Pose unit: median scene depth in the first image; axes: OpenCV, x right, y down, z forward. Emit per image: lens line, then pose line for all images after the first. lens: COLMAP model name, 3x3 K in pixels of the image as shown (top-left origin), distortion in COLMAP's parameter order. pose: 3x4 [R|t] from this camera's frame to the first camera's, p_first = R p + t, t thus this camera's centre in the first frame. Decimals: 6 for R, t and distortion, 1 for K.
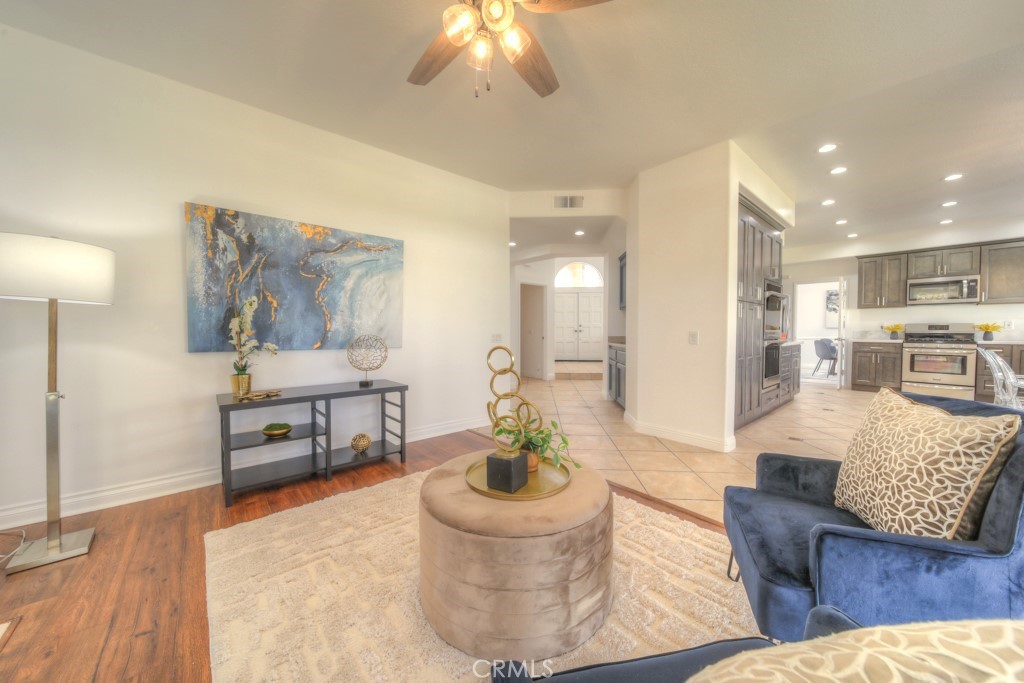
lens RADIAL K [[363.4, 0, 511.1], [0, 363.4, 338.9], [0, 0, 1]] dist [-0.000590, -0.000075]
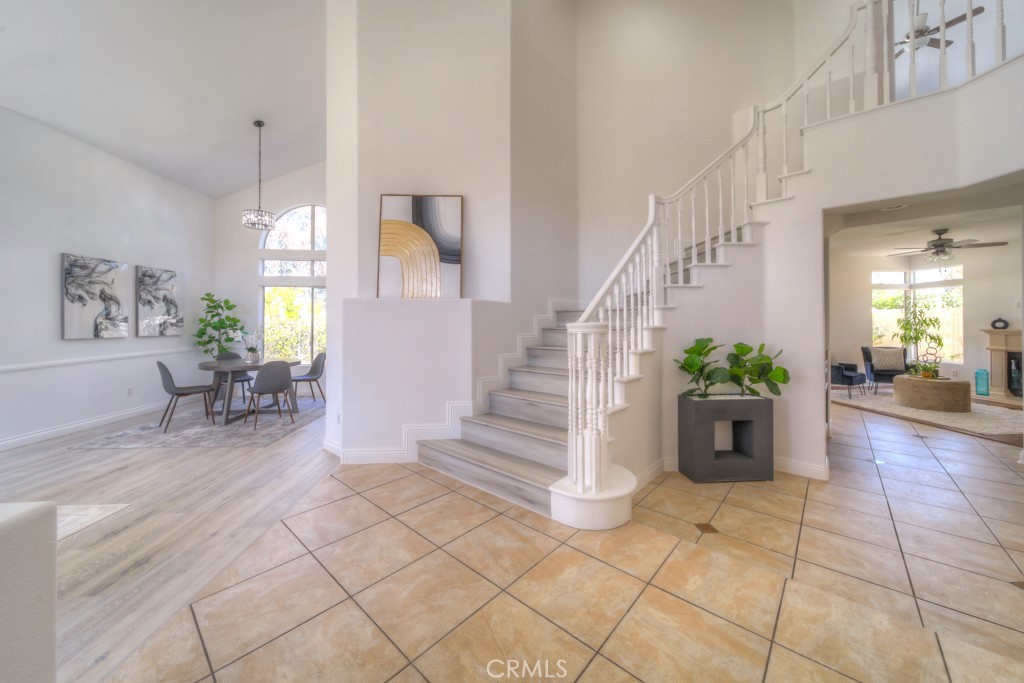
lens RADIAL K [[363.4, 0, 512.9], [0, 363.4, 321.3], [0, 0, 1]] dist [-0.009400, -0.000144]
pose [[-0.785376, 0.008445, 0.618961, 0.519643], [0.017293, 0.999816, 0.008301, -0.133040], [-0.618777, 0.017223, -0.785378, 2.908764]]
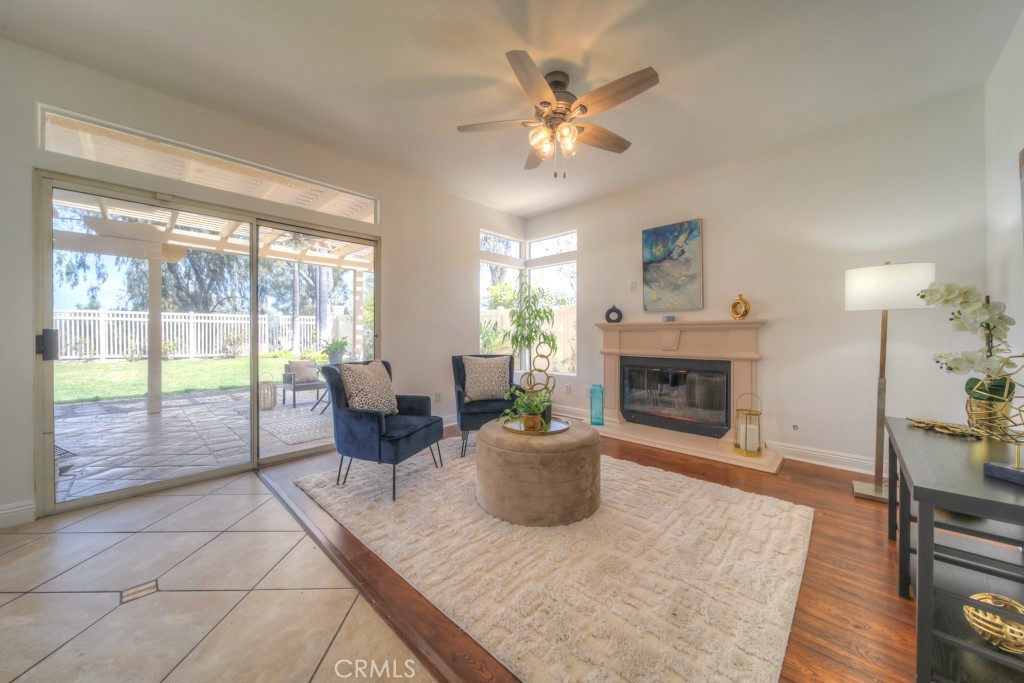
lens RADIAL K [[358.7, 0, 514.6], [0, 358.7, 333.9], [0, 0, 1]] dist [-0.000294, -0.000071]
pose [[-0.995374, 0.002988, -0.096030, 0.162637], [0.001037, 0.999792, 0.020354, -0.026005], [0.096071, 0.020160, -0.995170, 1.191491]]
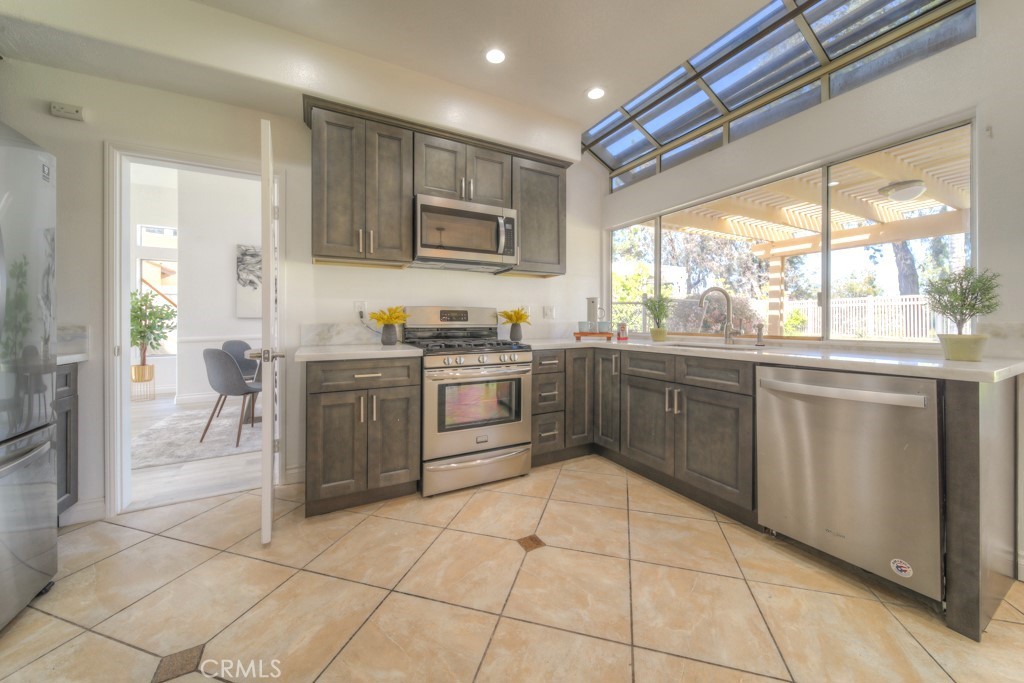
lens RADIAL K [[363.4, 0, 512.9], [0, 363.4, 321.3], [0, 0, 1]] dist [-0.009400, -0.000144]
pose [[0.219267, 0.001183, 0.975664, 1.323208], [0.025583, 0.999648, -0.006962, -0.034275], [-0.975330, 0.026487, 0.219159, 1.479498]]
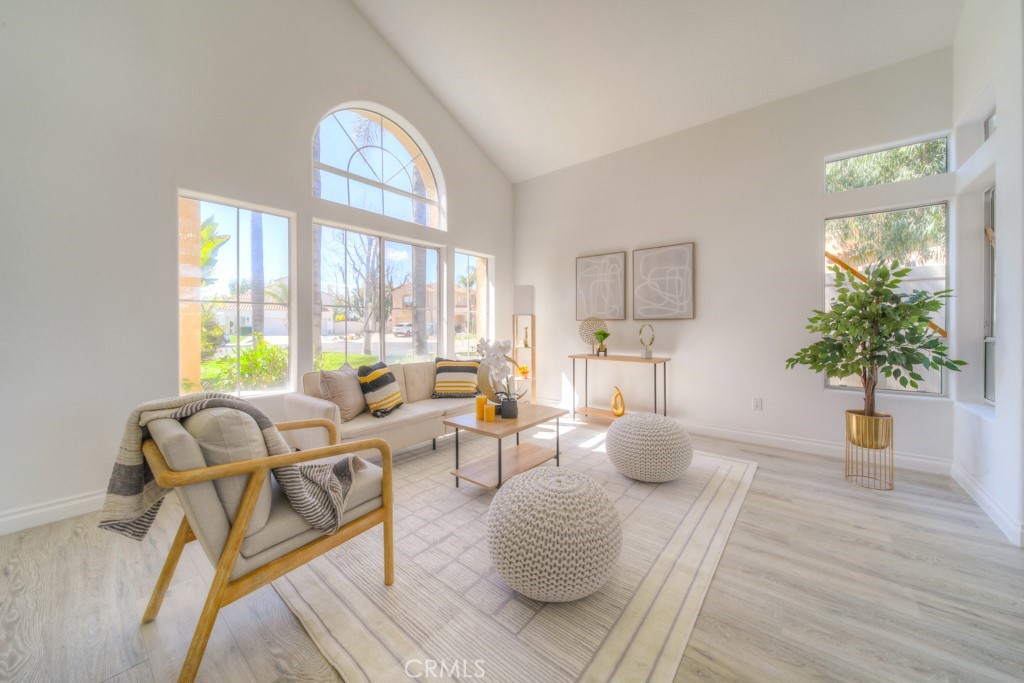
lens RADIAL K [[366.4, 0, 505.9], [0, 366.4, 329.4], [0, 0, 1]] dist [-0.000983, -0.000077]
pose [[0.987104, 0.000196, 0.160077, 1.568144], [0.002175, 0.999891, -0.014635, -0.066949], [-0.160063, 0.014795, 0.986996, 2.647042]]
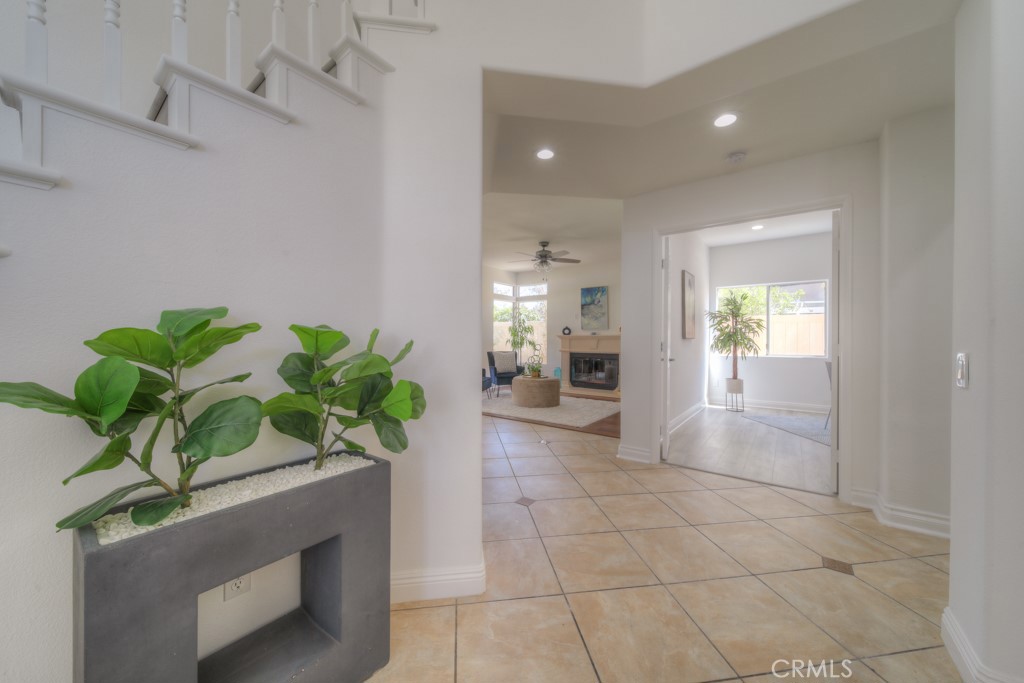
lens RADIAL K [[363.4, 0, 511.1], [0, 363.4, 338.9], [0, 0, 1]] dist [-0.000590, -0.000075]
pose [[-0.979507, -0.003565, -0.201379, 0.524425], [-0.007542, 0.999791, 0.018985, -0.054735], [0.201269, 0.020115, -0.979329, 2.210267]]
